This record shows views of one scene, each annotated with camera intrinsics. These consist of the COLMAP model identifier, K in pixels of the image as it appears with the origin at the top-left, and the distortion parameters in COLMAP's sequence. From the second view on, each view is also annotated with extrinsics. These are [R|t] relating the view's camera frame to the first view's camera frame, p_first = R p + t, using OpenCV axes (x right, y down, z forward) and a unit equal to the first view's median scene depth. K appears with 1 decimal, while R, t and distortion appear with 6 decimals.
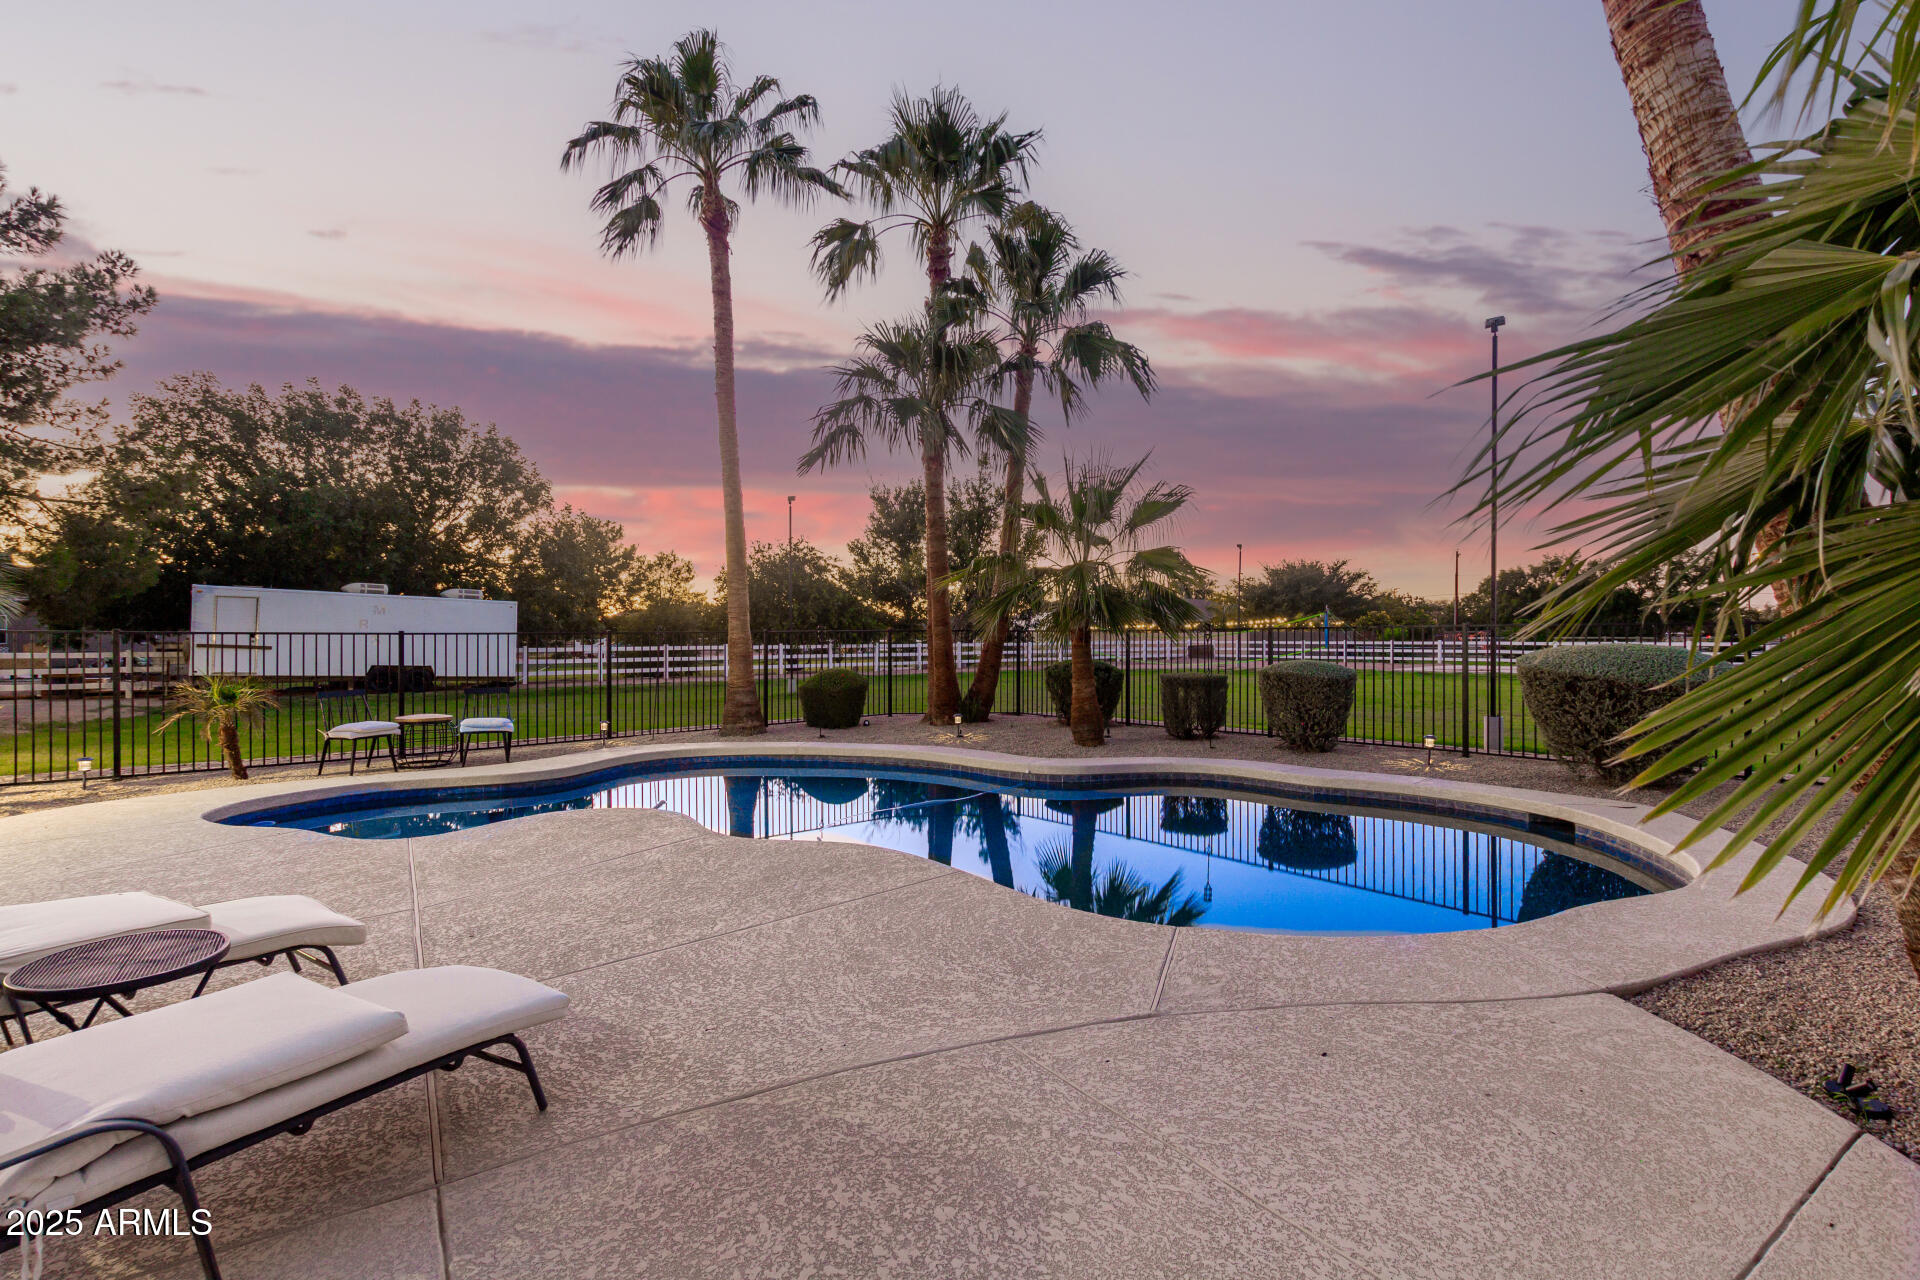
lens RADIAL K [[879.9, 0, 968.4], [0, 879.9, 640.6], [0, 0, 1]] dist [0.003059, 0.000253]
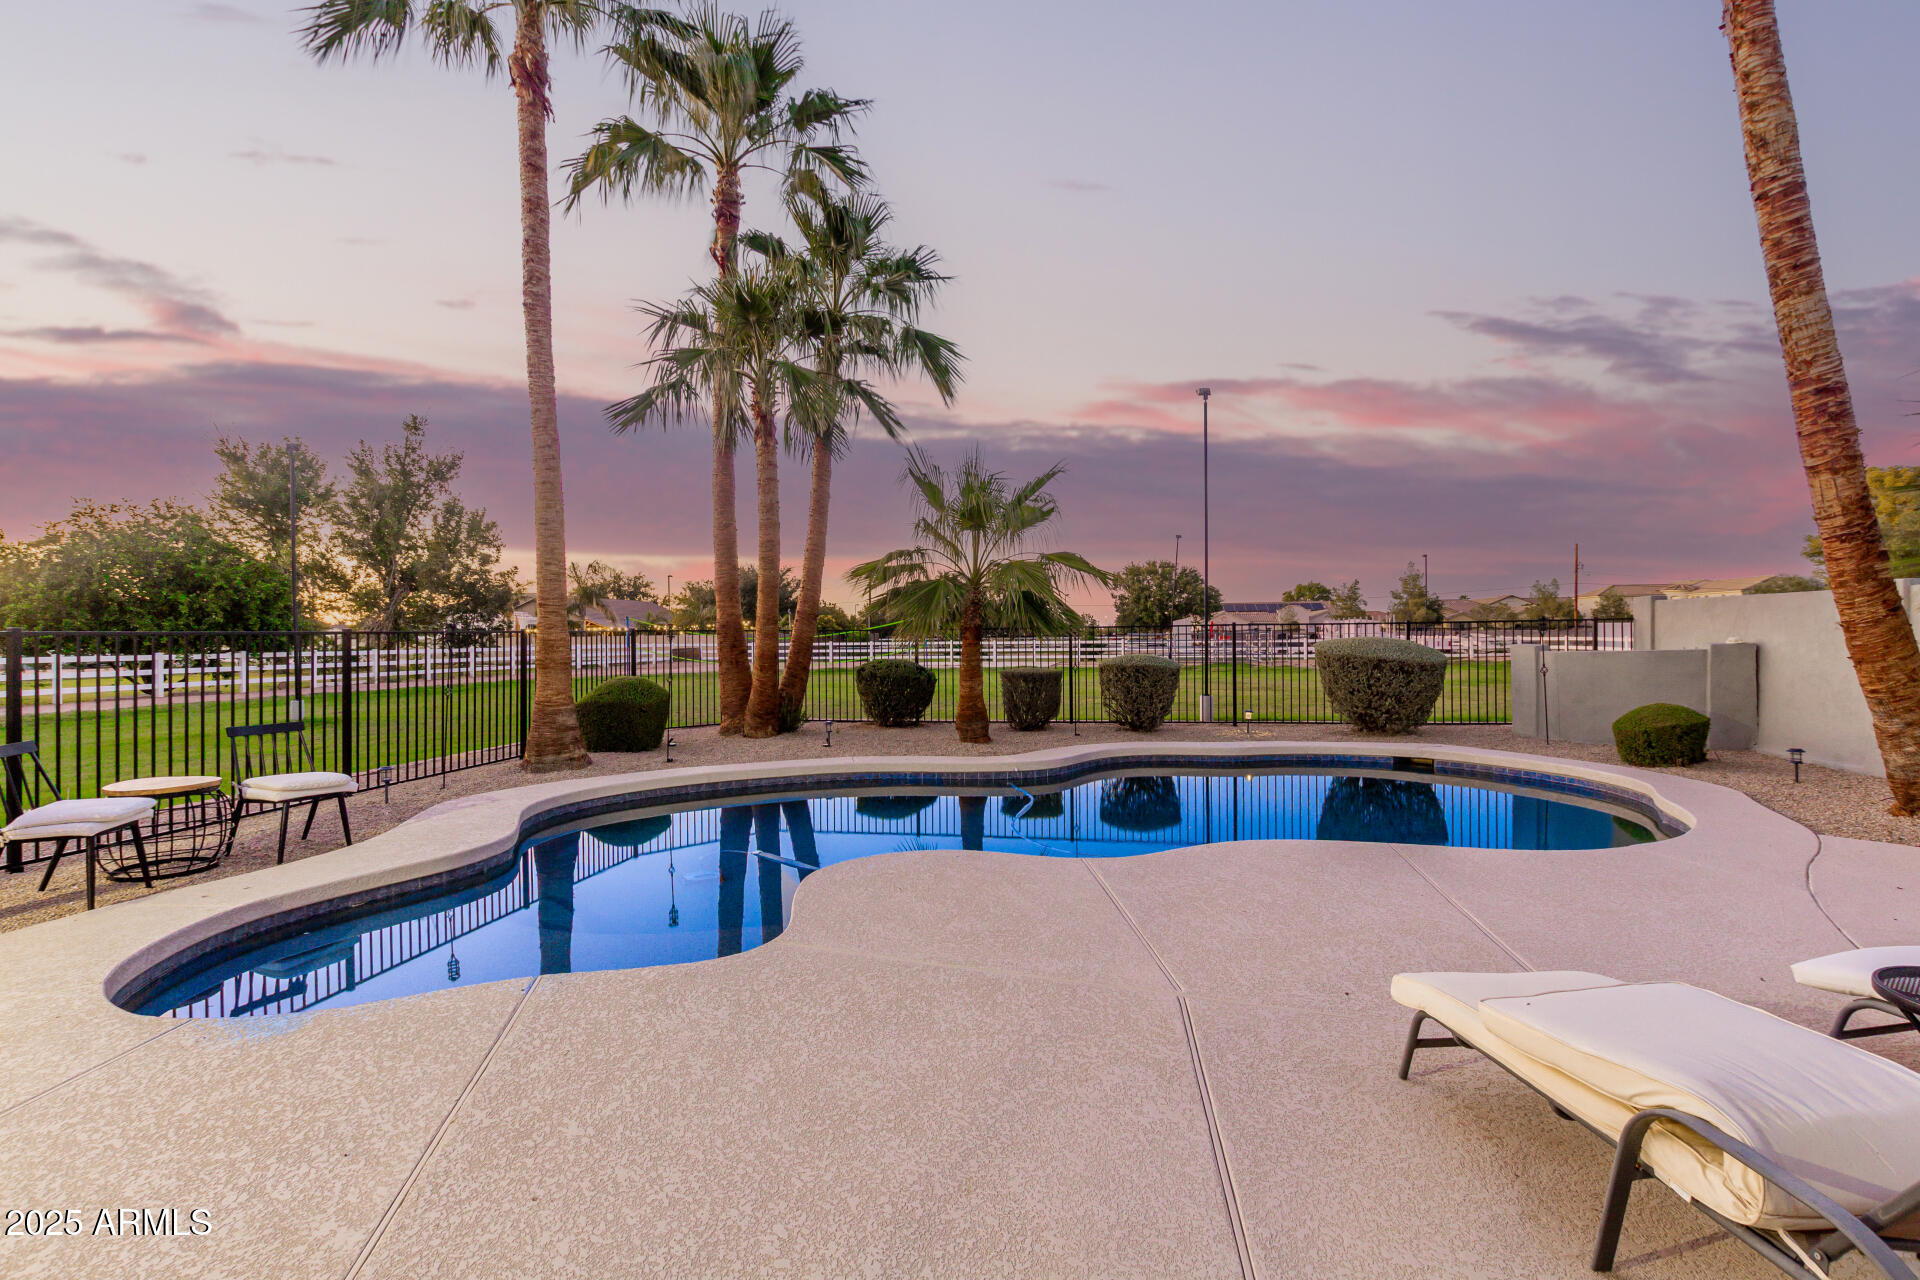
lens RADIAL K [[879.9, 0, 957.5], [0, 879.9, 644.9], [0, 0, 1]] dist [0.003059, 0.000253]
pose [[0.779789, -0.011749, 0.625932, -0.343271], [0.010966, 0.999927, 0.005107, 0.001516], [-0.625946, 0.002881, 0.779861, 0.154087]]
